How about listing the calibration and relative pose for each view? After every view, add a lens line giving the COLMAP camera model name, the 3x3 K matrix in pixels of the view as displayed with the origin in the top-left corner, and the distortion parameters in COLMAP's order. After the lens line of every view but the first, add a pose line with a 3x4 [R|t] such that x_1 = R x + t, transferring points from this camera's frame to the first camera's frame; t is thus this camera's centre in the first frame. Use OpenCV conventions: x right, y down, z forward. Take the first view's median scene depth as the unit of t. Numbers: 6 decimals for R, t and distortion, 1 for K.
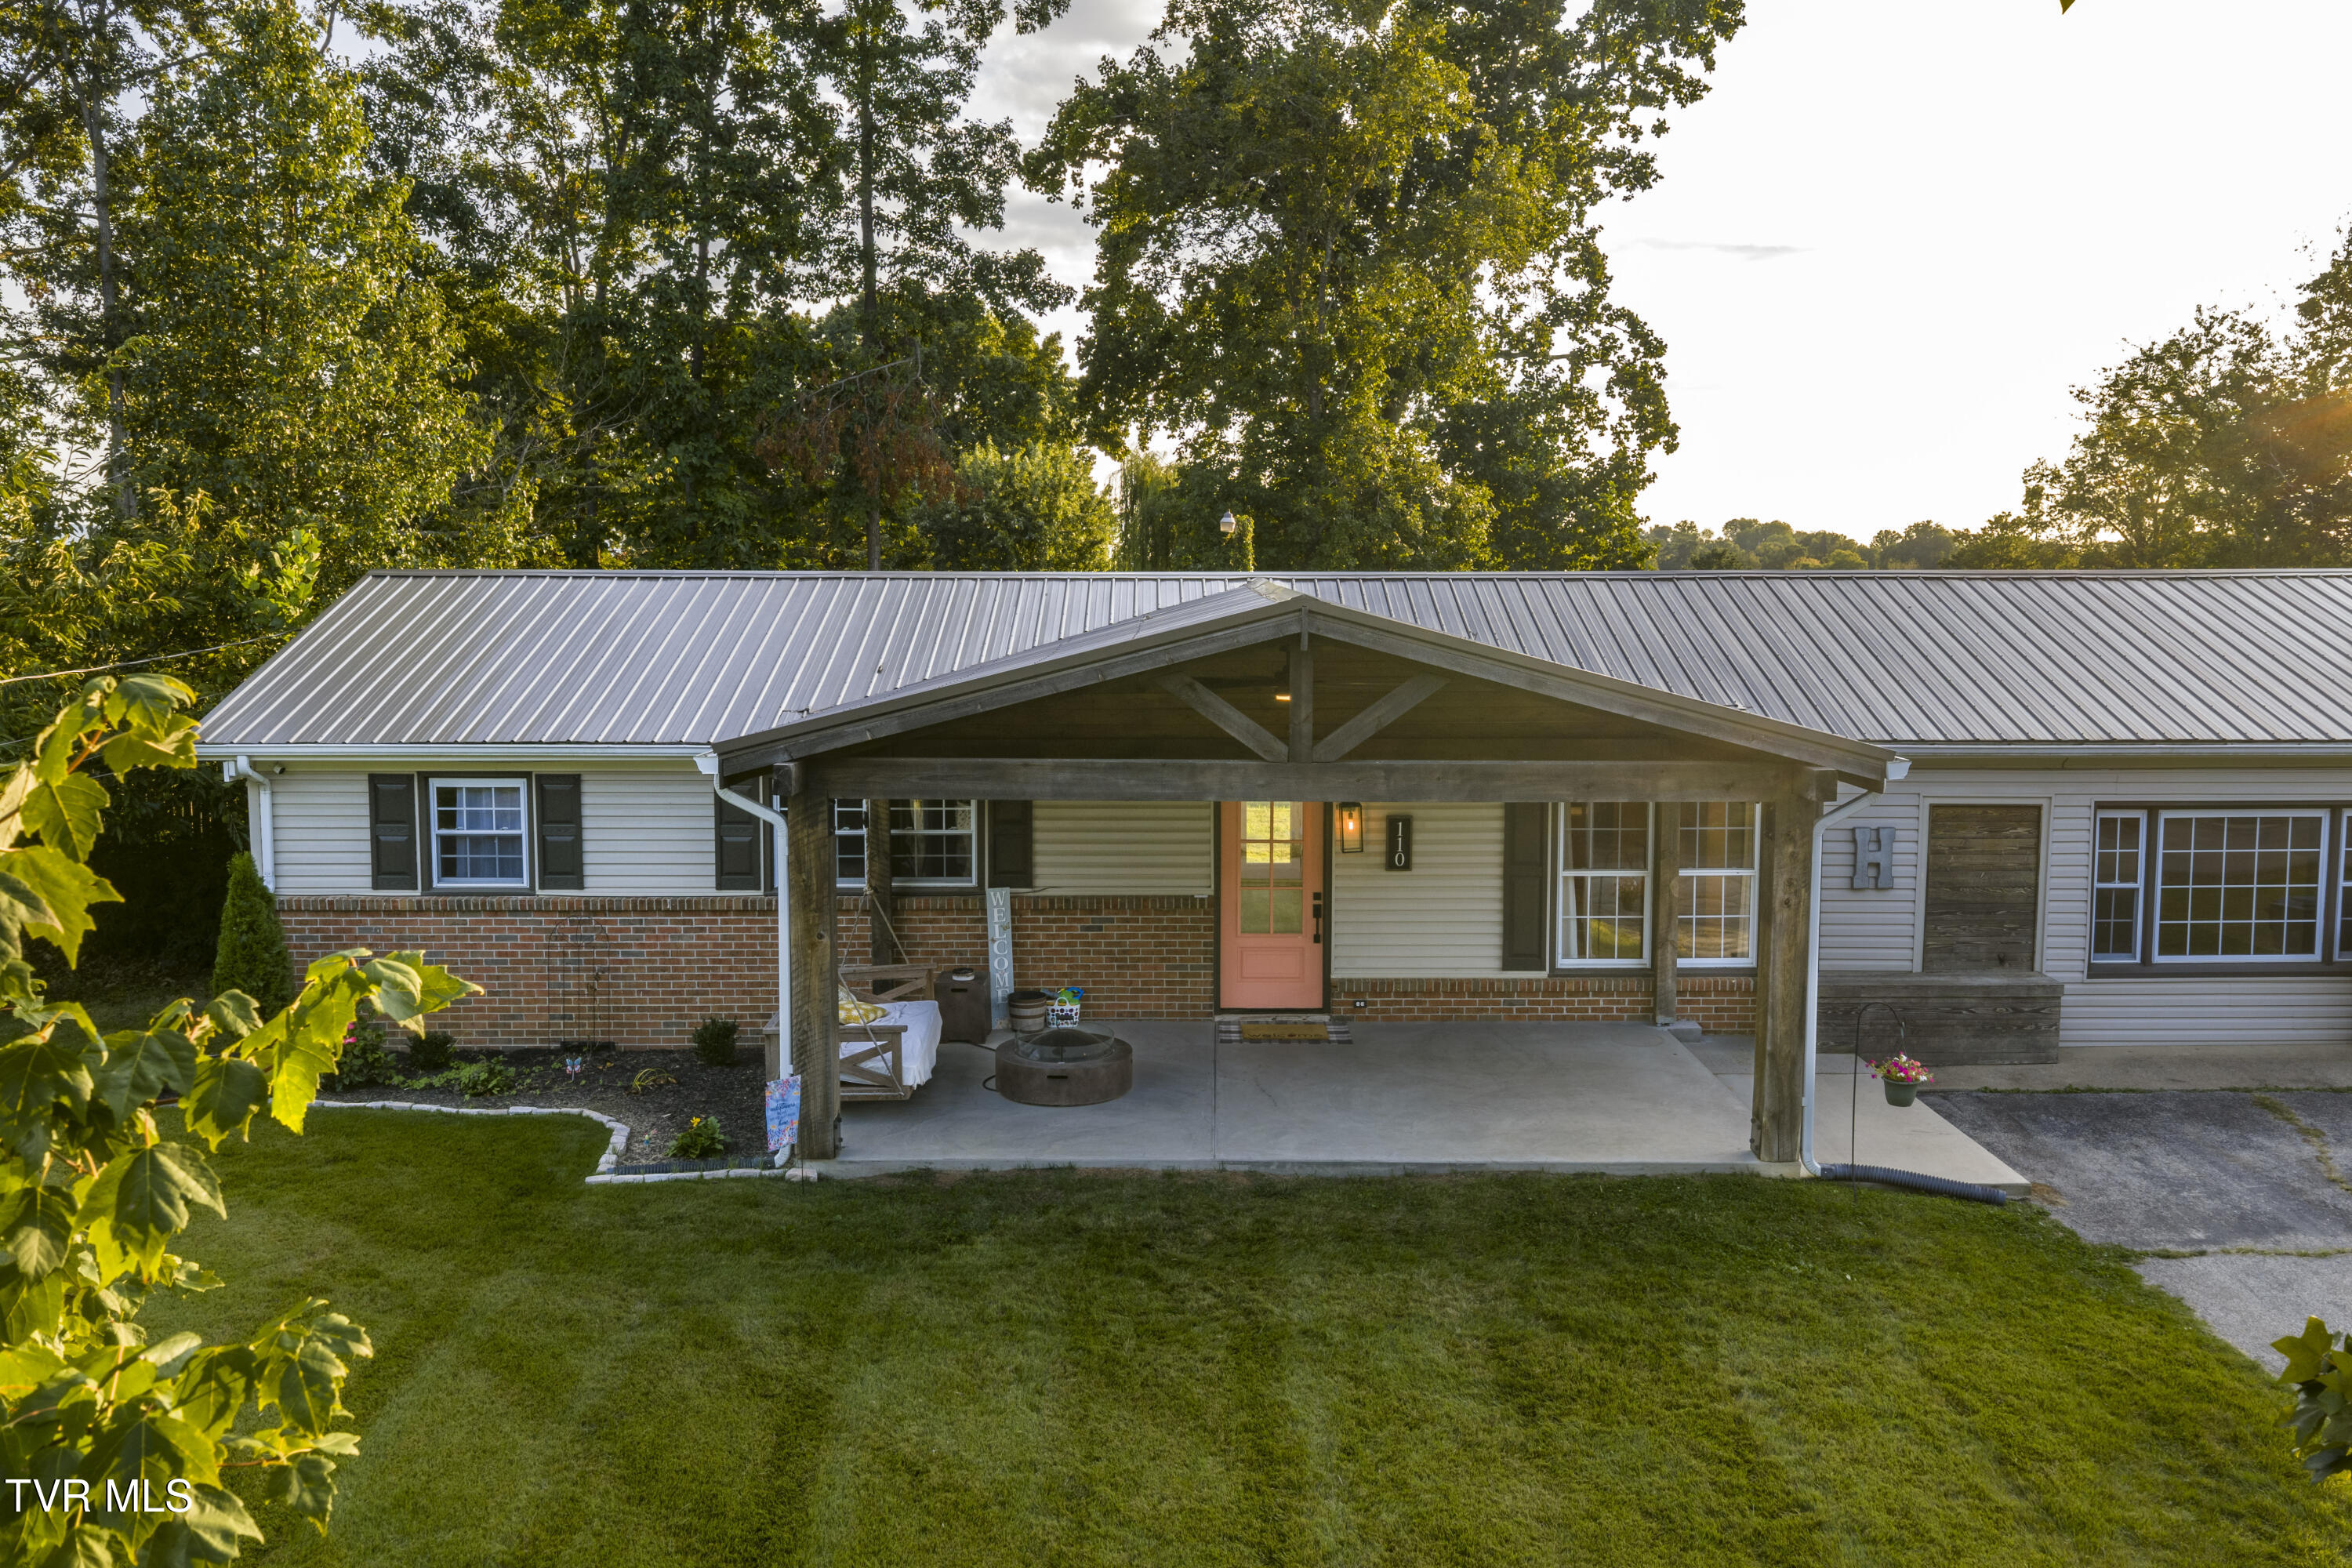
lens RADIAL K [[2061.5, 0, 1176.0], [0, 2061.5, 784.0], [0, 0, 1]] dist [0.003389, 0.000758]
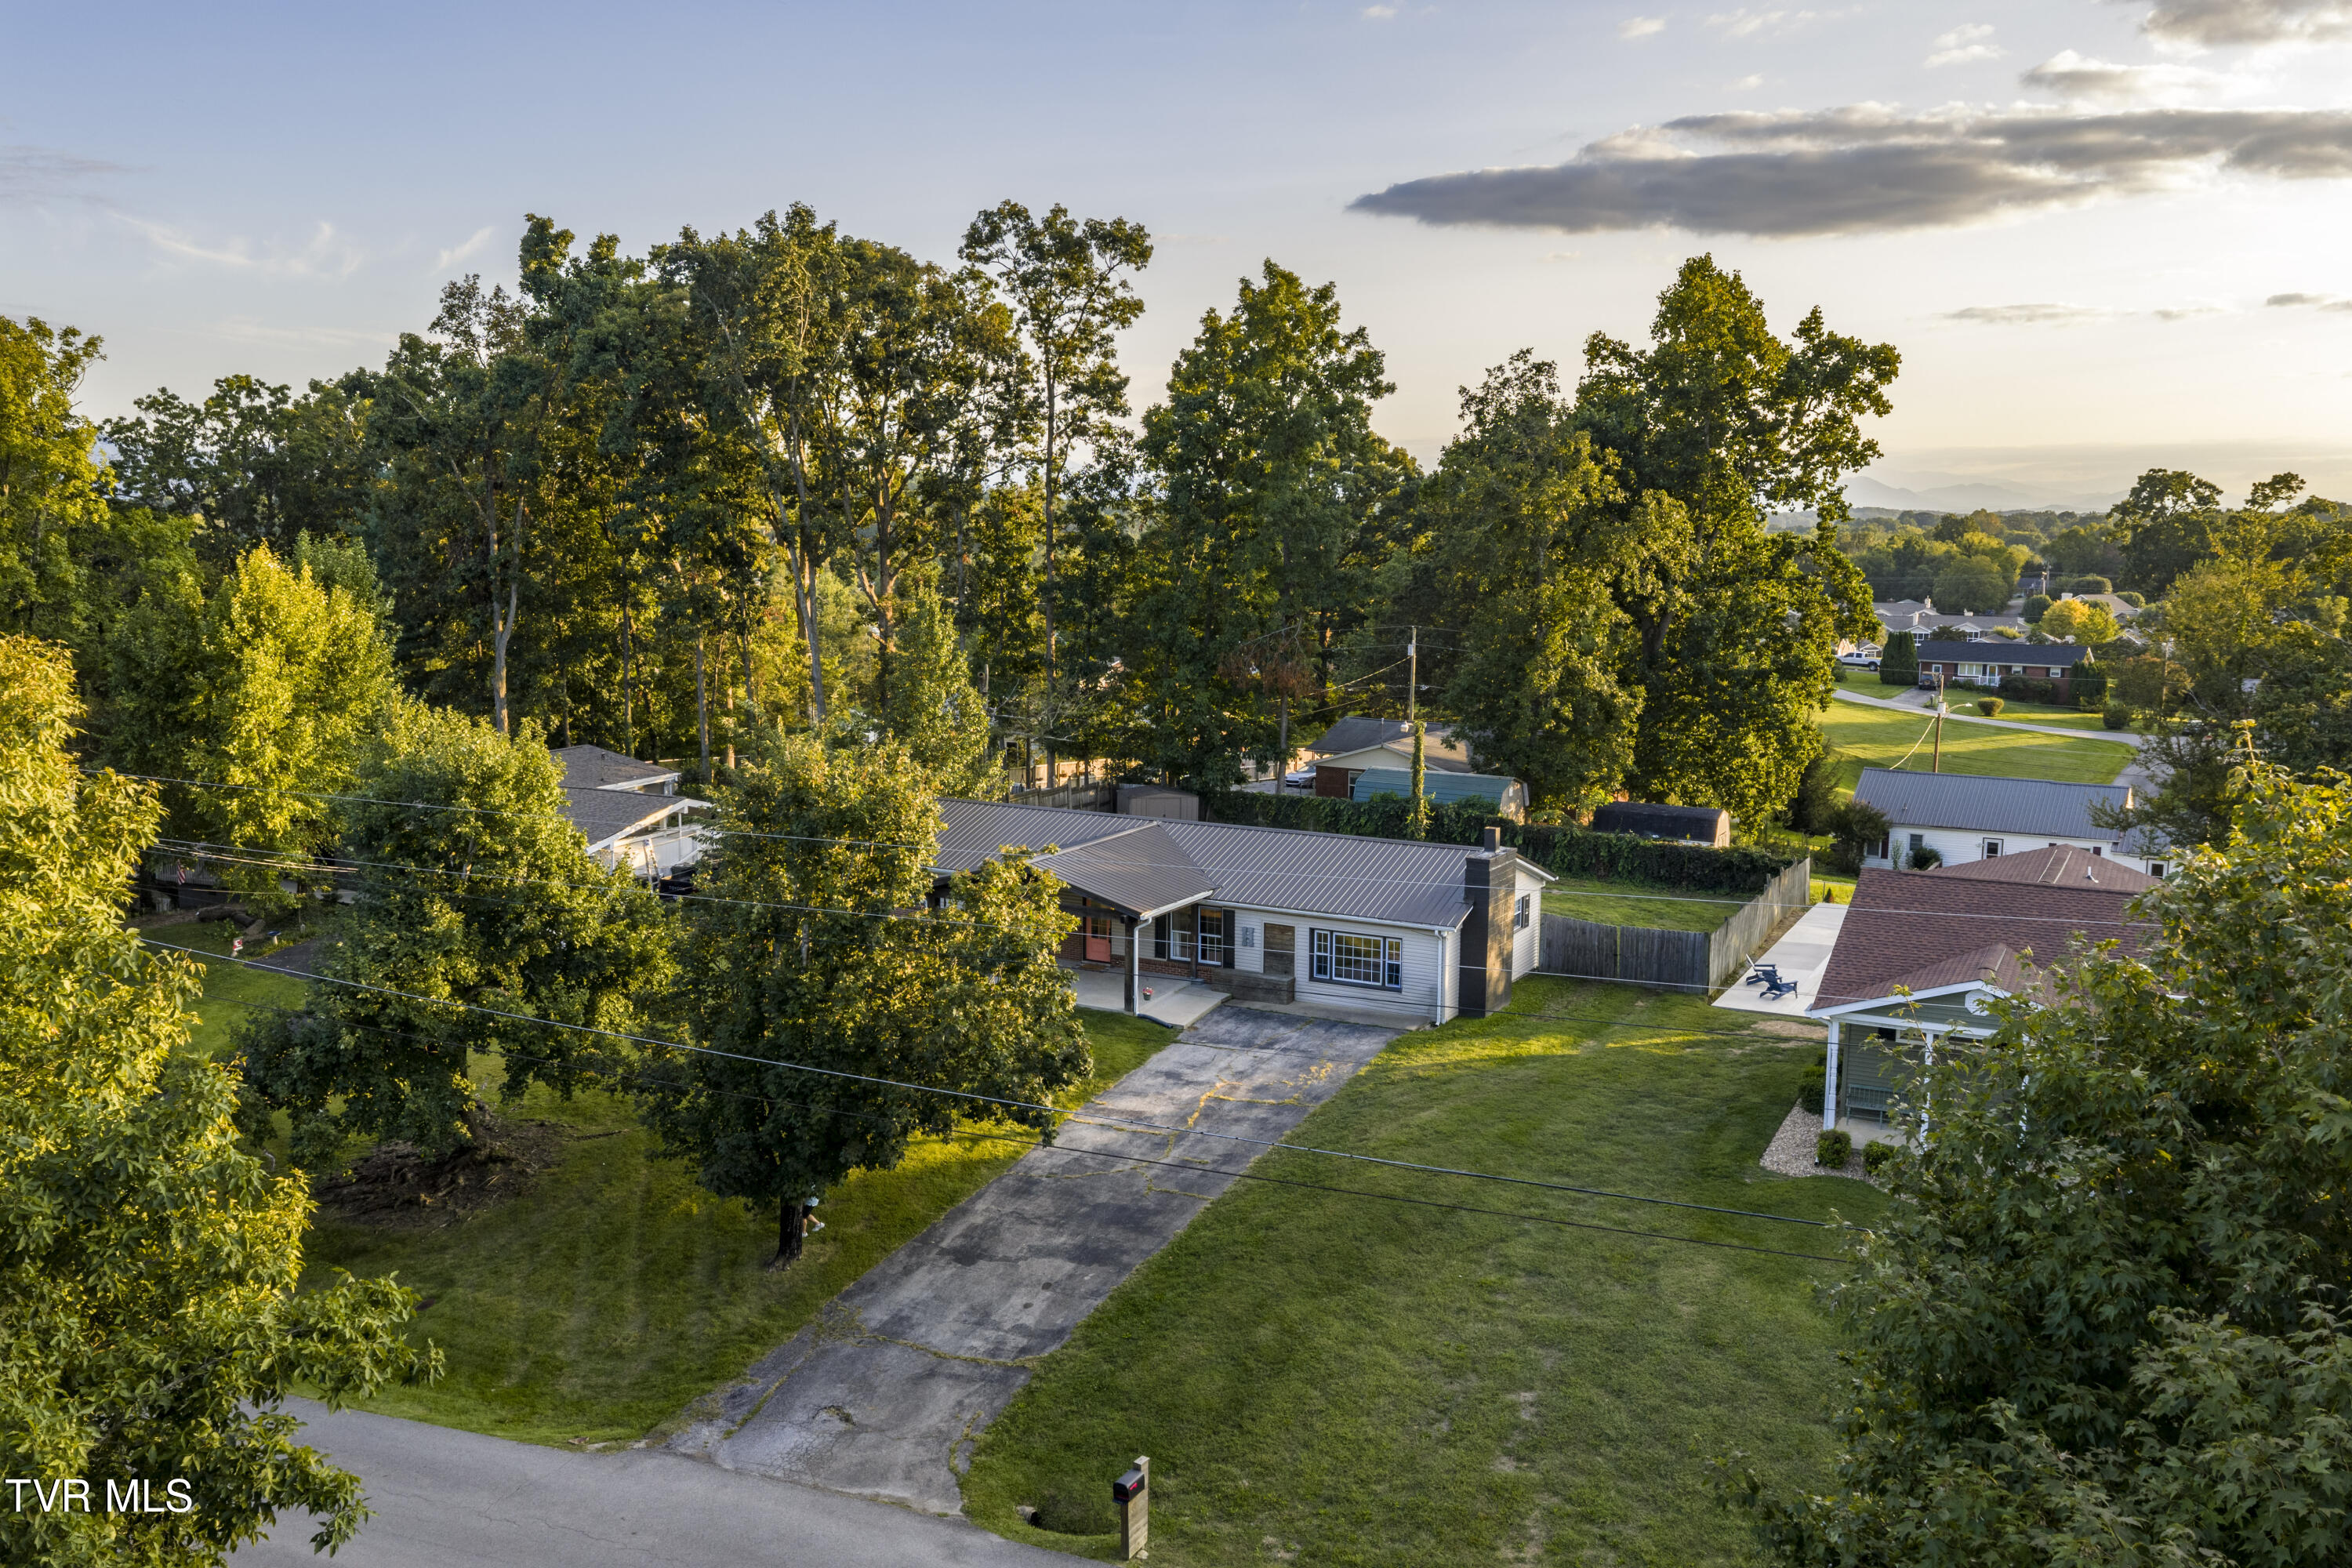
lens RADIAL K [[2015.9, 0, 1176.0], [0, 2015.9, 784.0], [0, 0, 1]] dist [0.027636, 0.009749]
pose [[0.857581, 0.074161, -0.508975, 1.828061], [-0.058684, 0.997197, 0.046420, -0.344447], [0.510991, -0.009940, 0.859529, -1.797398]]
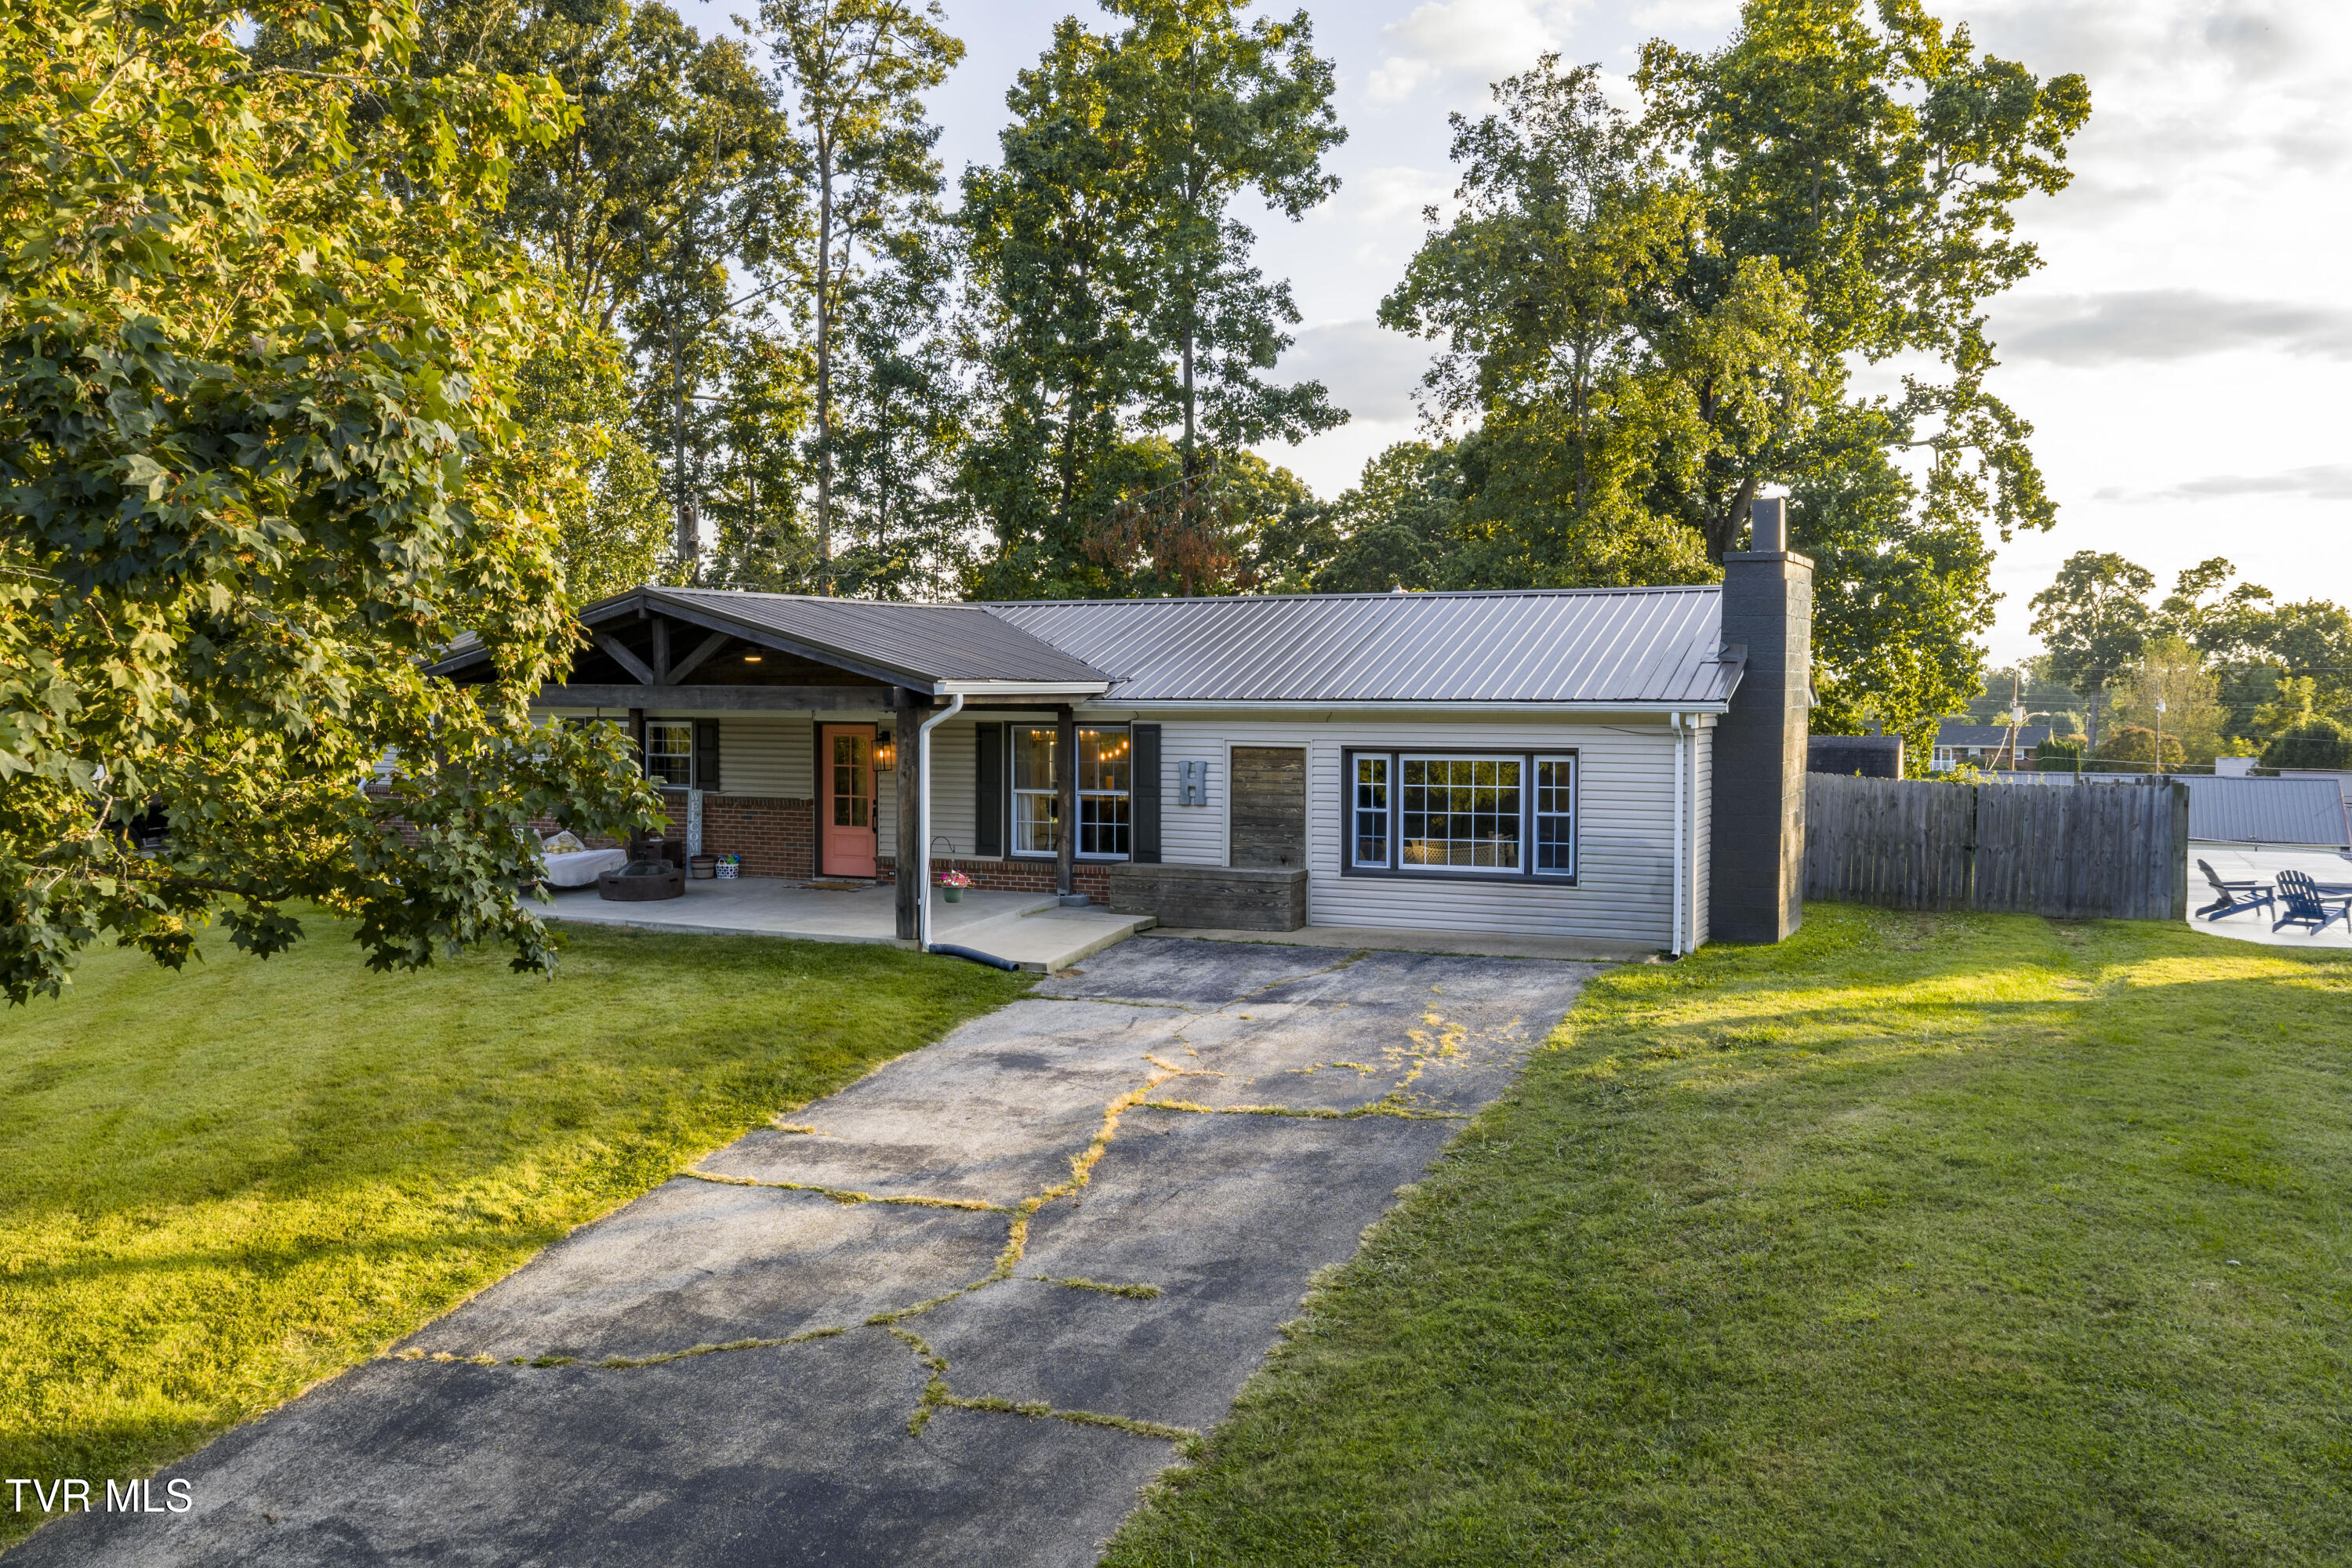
lens RADIAL K [[2015.9, 0, 1176.0], [0, 2015.9, 784.0], [0, 0, 1]] dist [0.027636, 0.009749]
pose [[0.896100, 0.020981, -0.443356, 0.922157], [-0.047294, 0.997709, -0.048373, 0.101721], [0.441326, 0.064316, 0.895039, -0.238616]]
